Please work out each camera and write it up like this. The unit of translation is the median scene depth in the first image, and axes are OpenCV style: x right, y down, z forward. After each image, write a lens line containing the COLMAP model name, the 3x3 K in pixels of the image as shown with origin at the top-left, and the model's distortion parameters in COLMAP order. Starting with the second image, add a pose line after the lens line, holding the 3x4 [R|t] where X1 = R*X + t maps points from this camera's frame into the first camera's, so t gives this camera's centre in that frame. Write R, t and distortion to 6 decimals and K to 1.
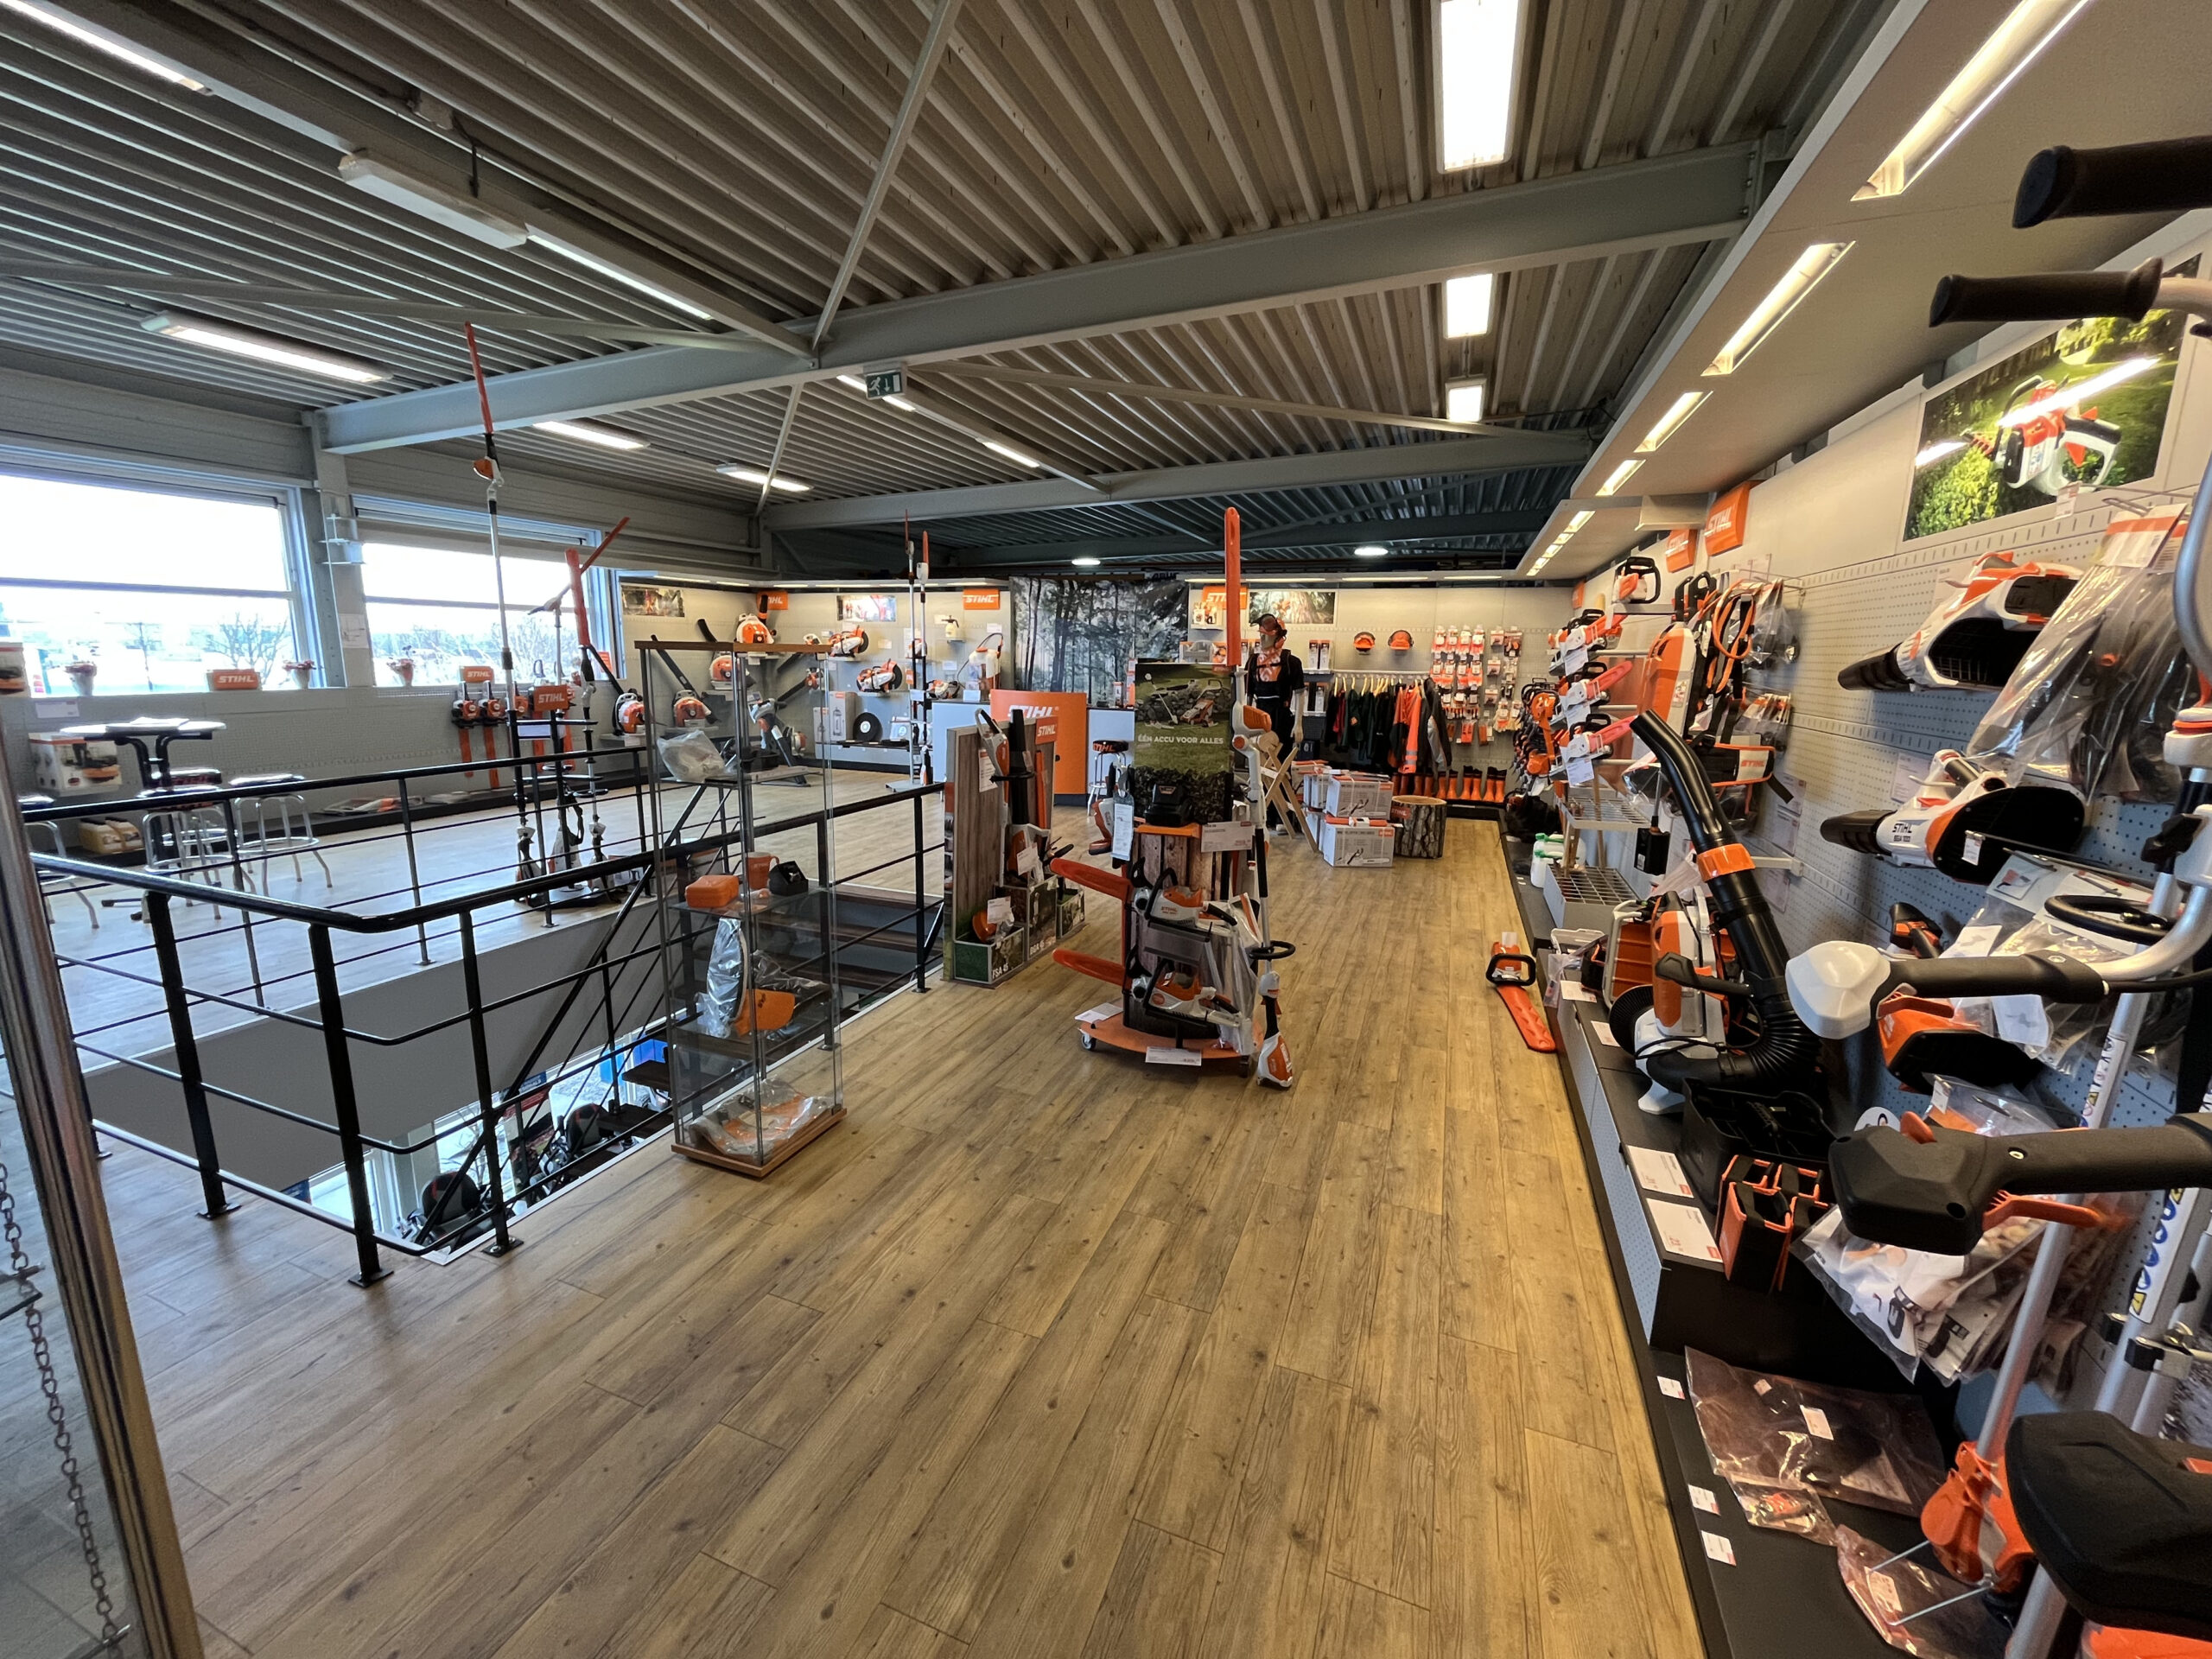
lens RADIAL K [[896.3, 0, 1097.2], [0, 896.3, 821.5], [0, 0, 1]] dist [-0.001003, -0.001325]
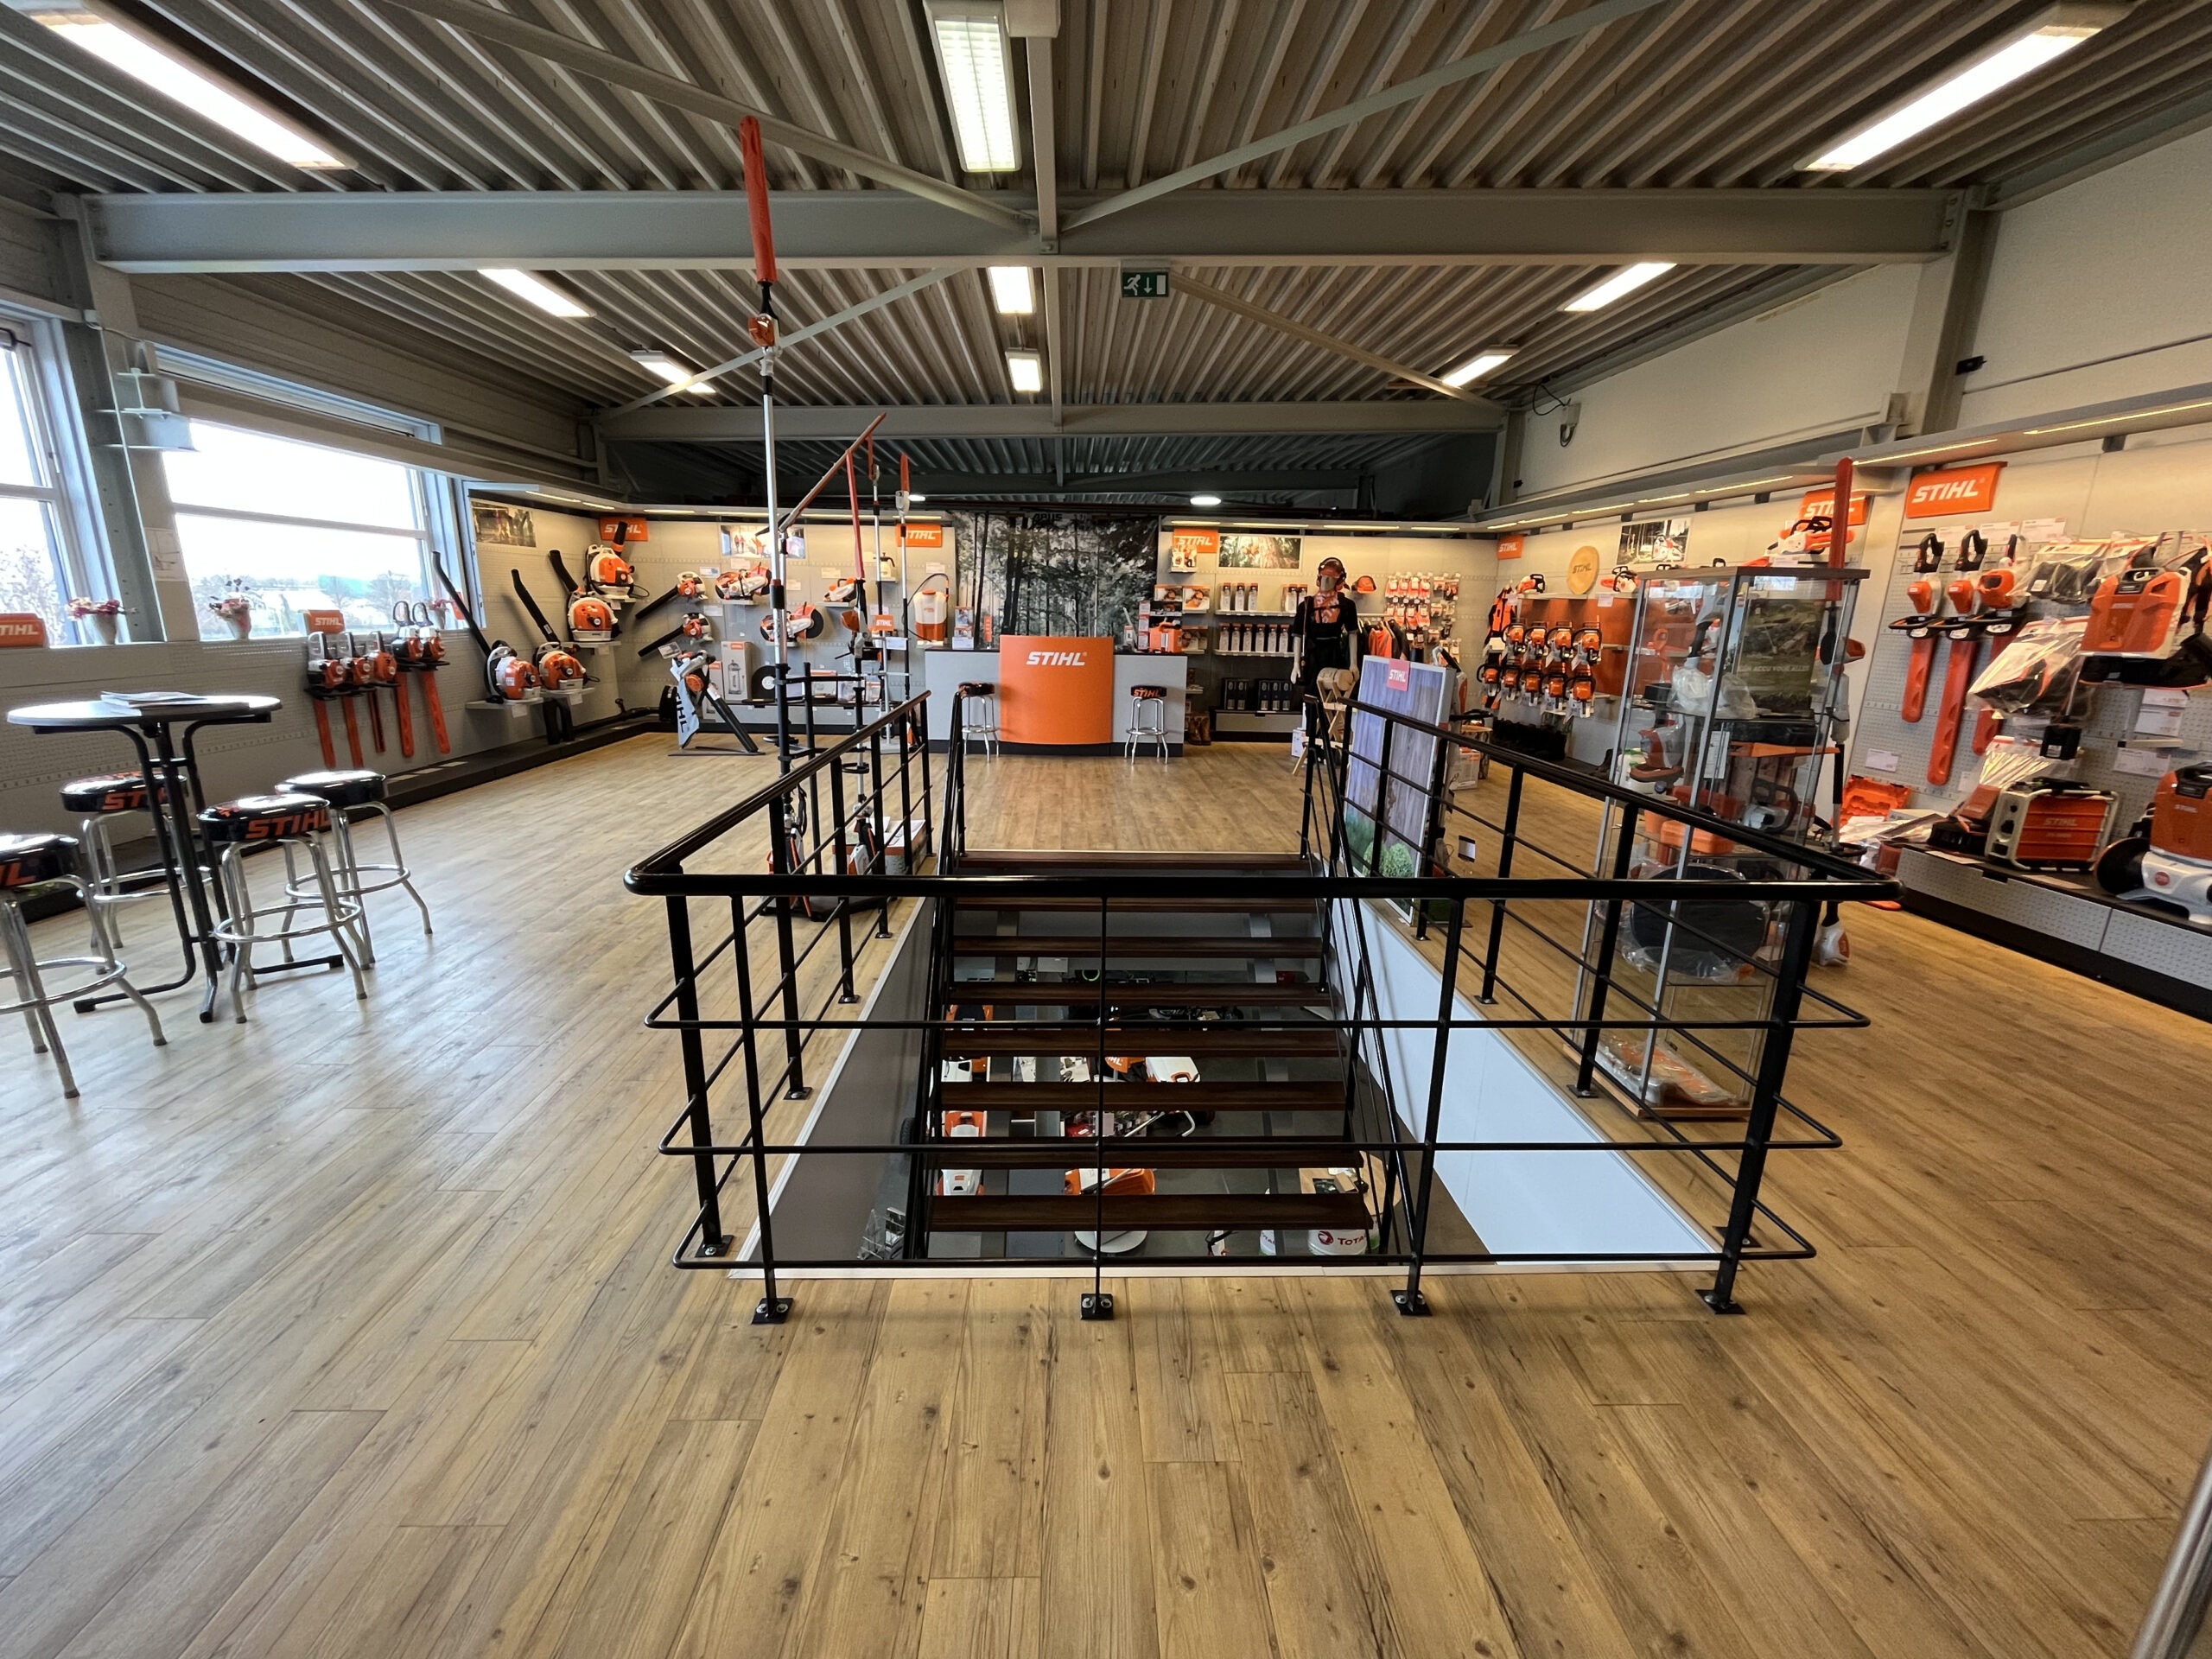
lens RADIAL K [[896.3, 0, 1095.0], [0, 896.3, 819.9], [0, 0, 1]] dist [-0.001003, -0.001325]
pose [[0.918488, -0.091576, 0.384699, -0.376297], [0.070841, 0.995183, 0.067764, -0.013570], [-0.389052, -0.034988, 0.920551, 0.103091]]
